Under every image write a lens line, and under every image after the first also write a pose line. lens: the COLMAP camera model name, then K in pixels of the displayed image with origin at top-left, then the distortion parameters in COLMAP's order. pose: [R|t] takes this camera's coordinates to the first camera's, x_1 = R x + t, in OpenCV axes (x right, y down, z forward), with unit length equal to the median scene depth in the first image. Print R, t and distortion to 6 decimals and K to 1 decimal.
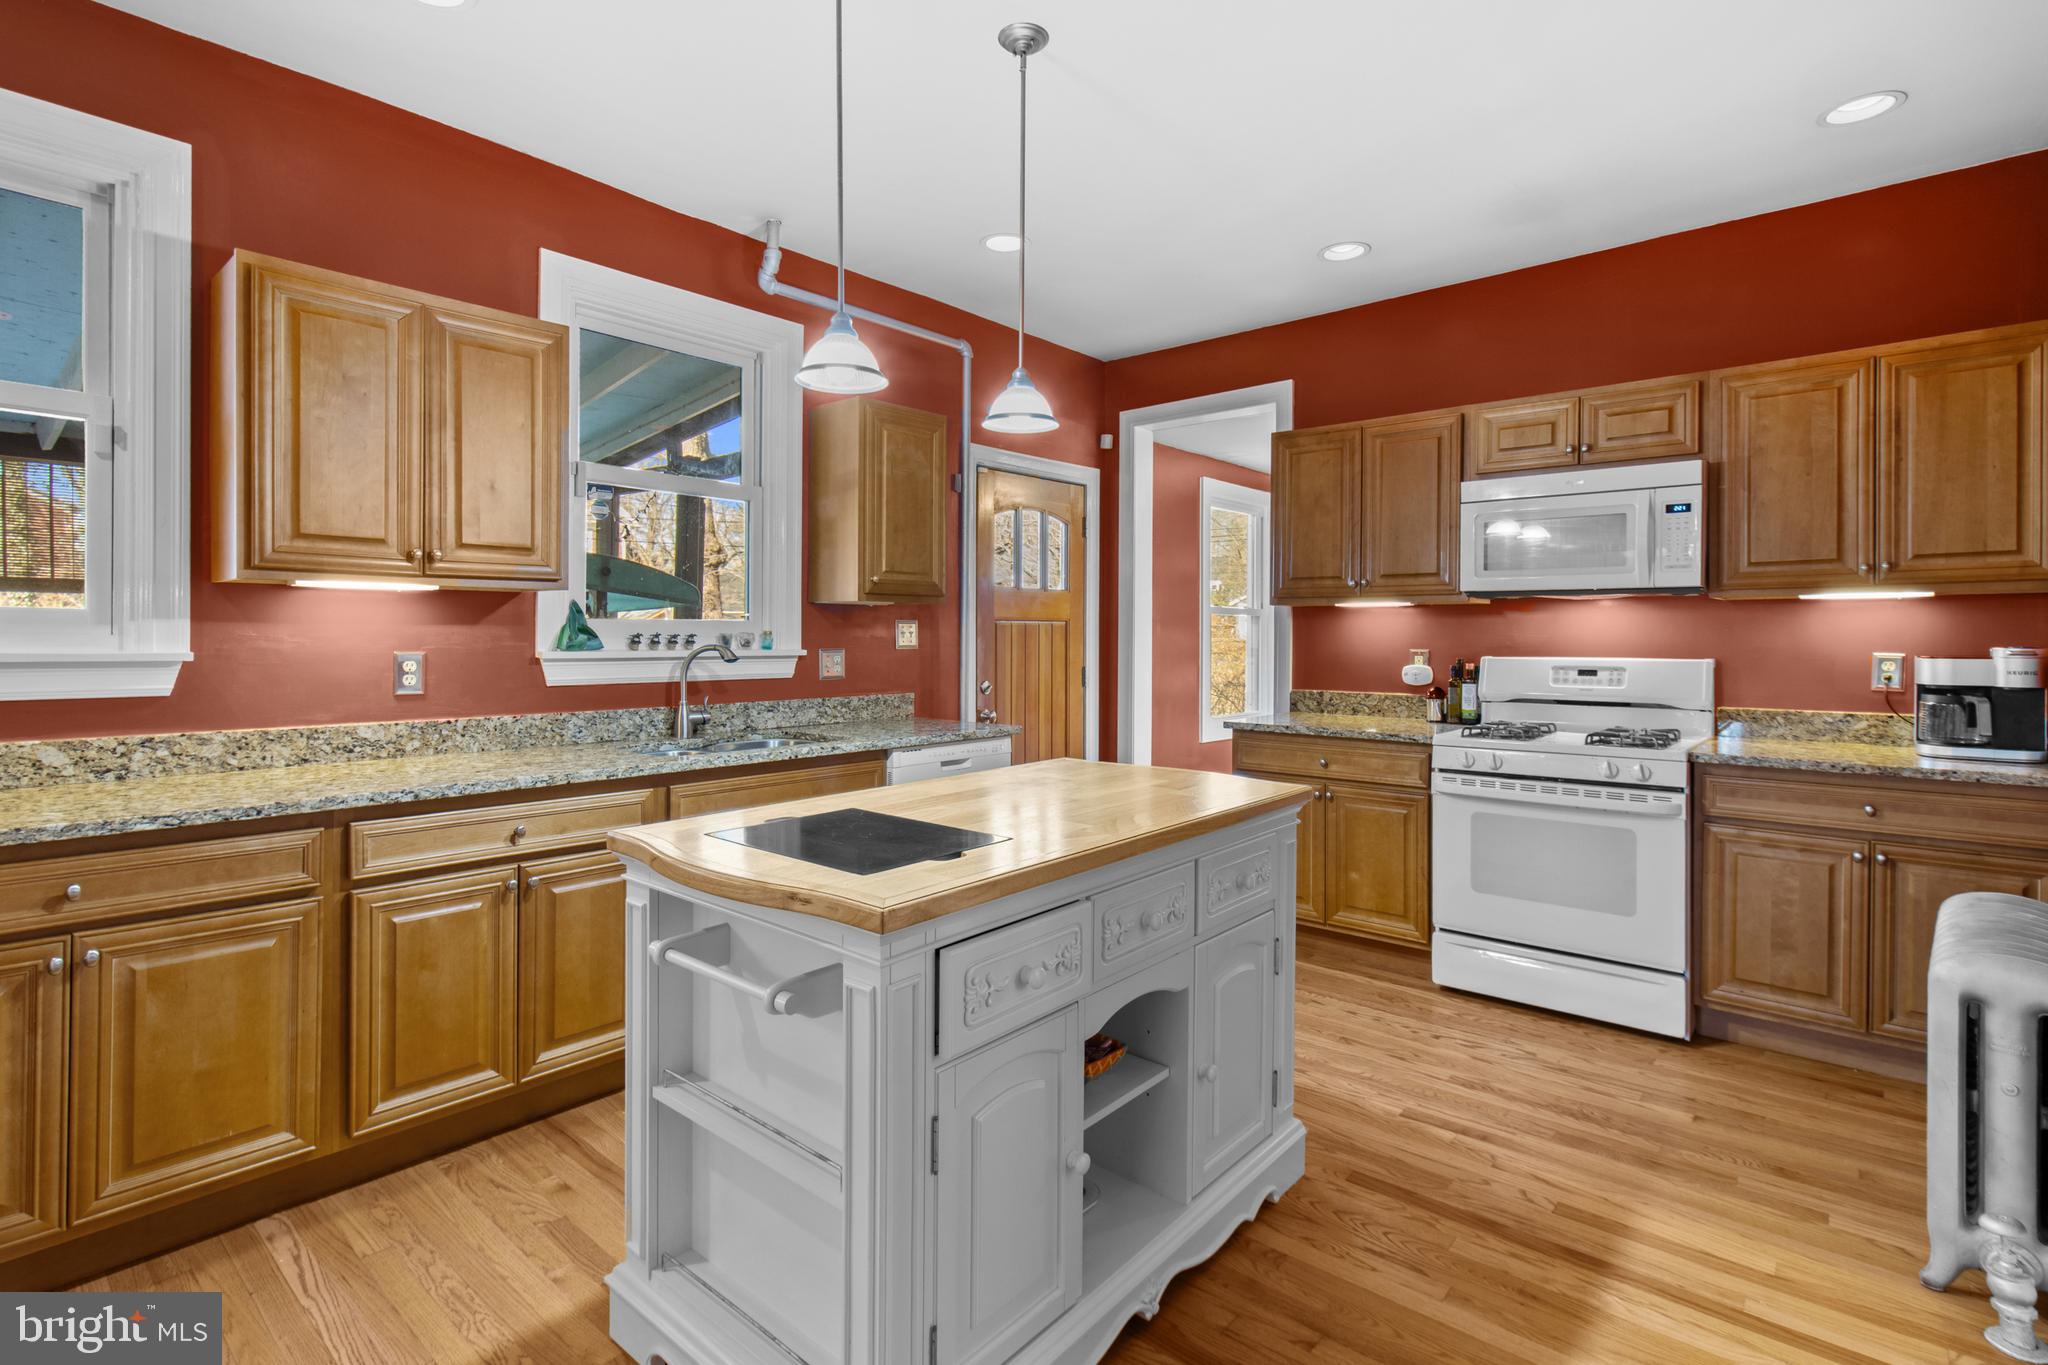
lens RADIAL K [[956.7, 0, 1008.2], [0, 956.7, 643.5], [0, 0, 1]] dist [0.000975, 0.000241]
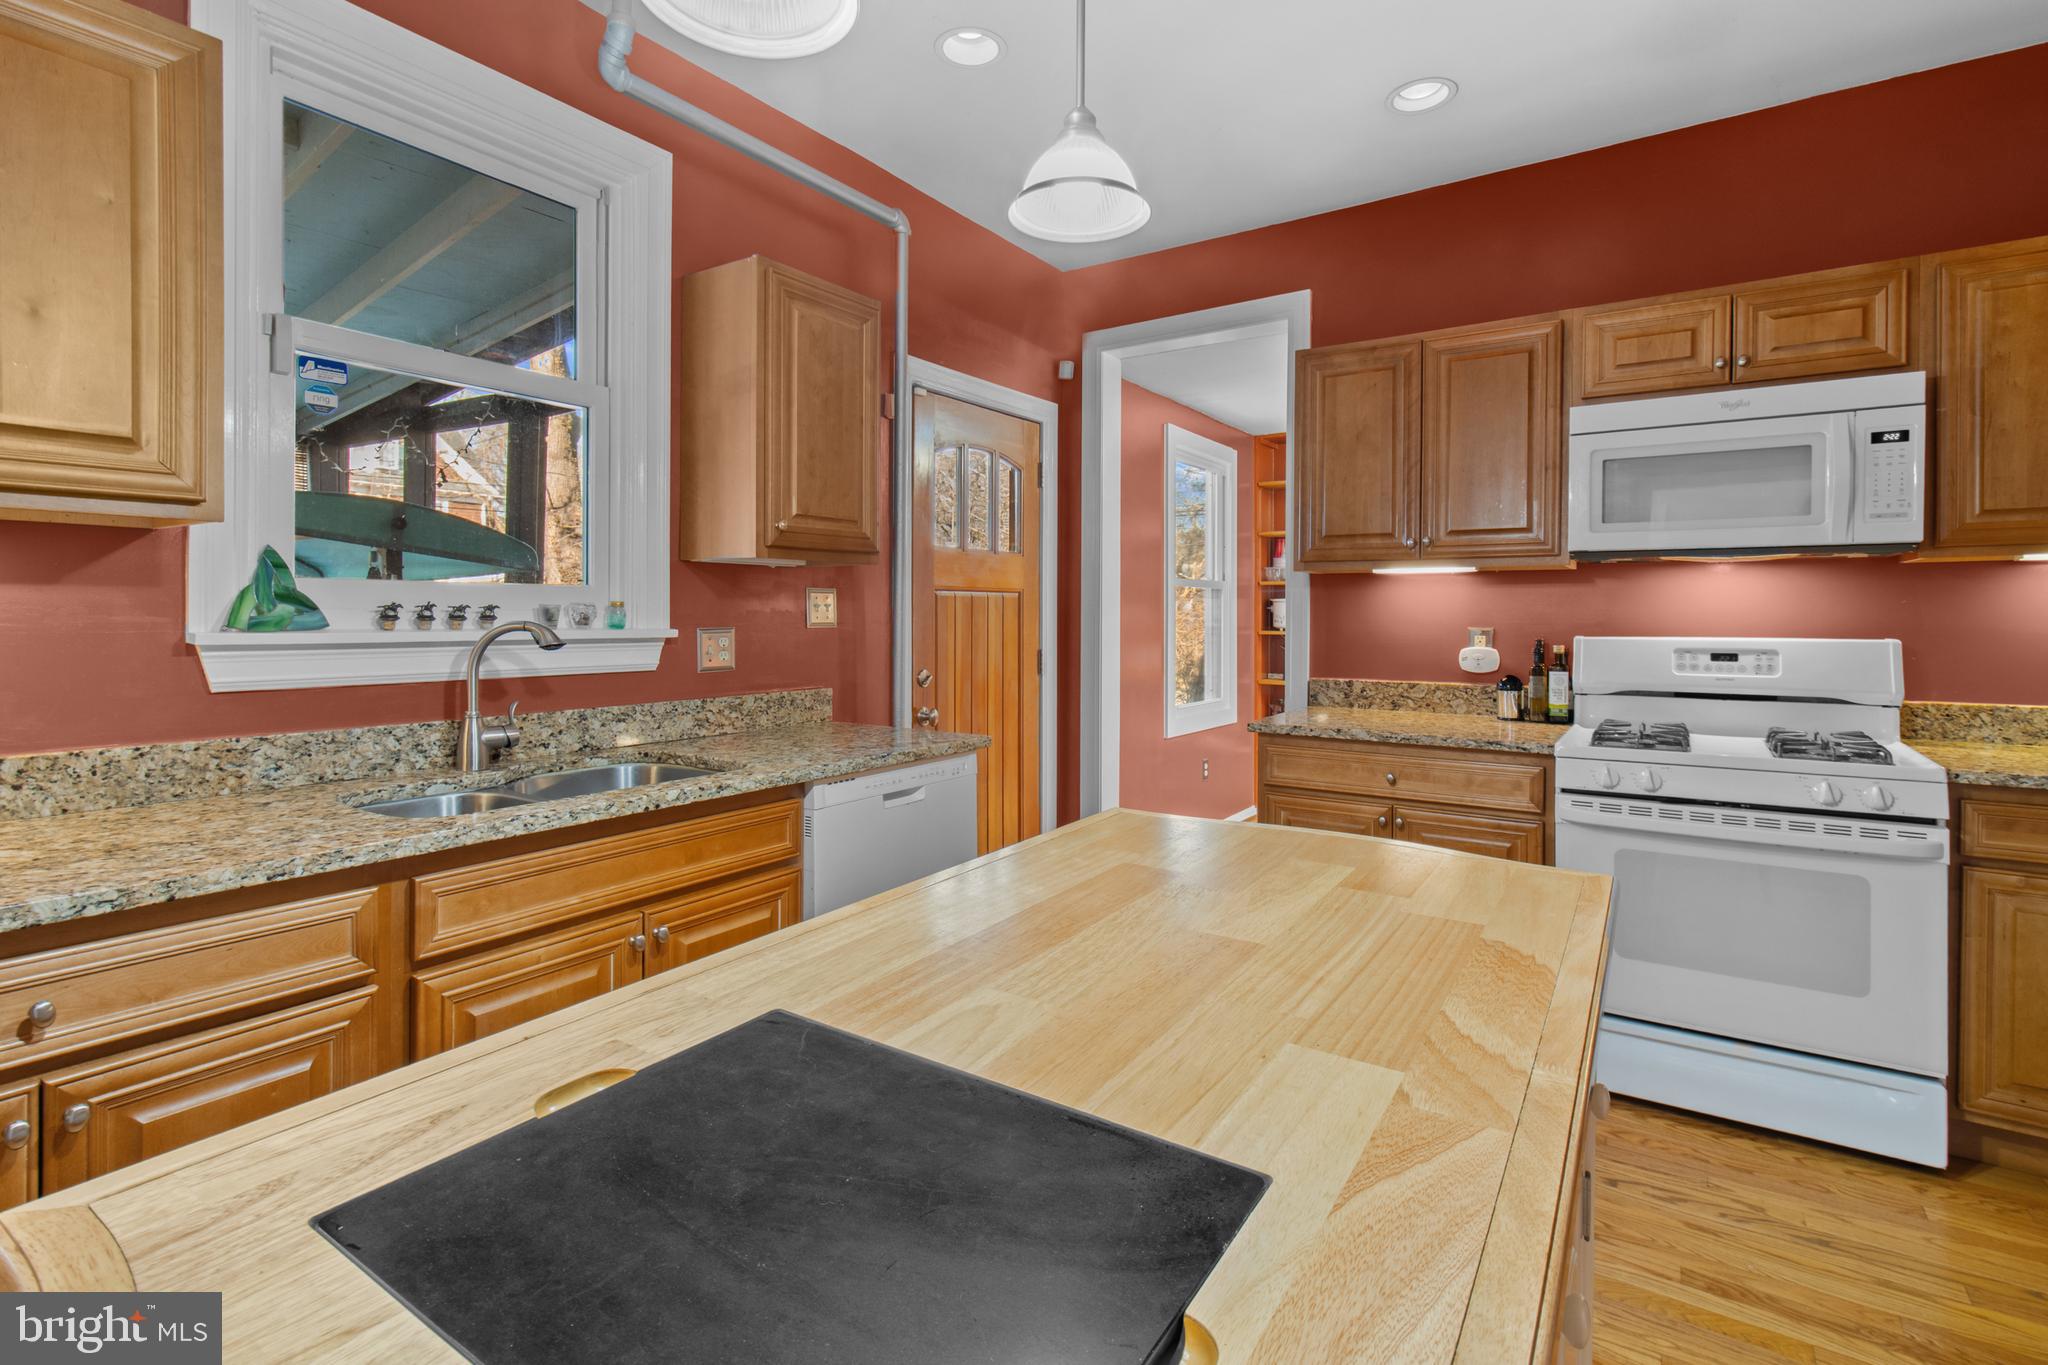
lens RADIAL K [[956.7, 0, 1018.9], [0, 956.7, 623.2], [0, 0, 1]] dist [0.000975, 0.000241]
pose [[0.991941, -0.001022, 0.126696, -0.061605], [0.000906, 0.999999, 0.000978, 0.002110], [-0.126697, -0.000855, 0.991941, 0.322044]]
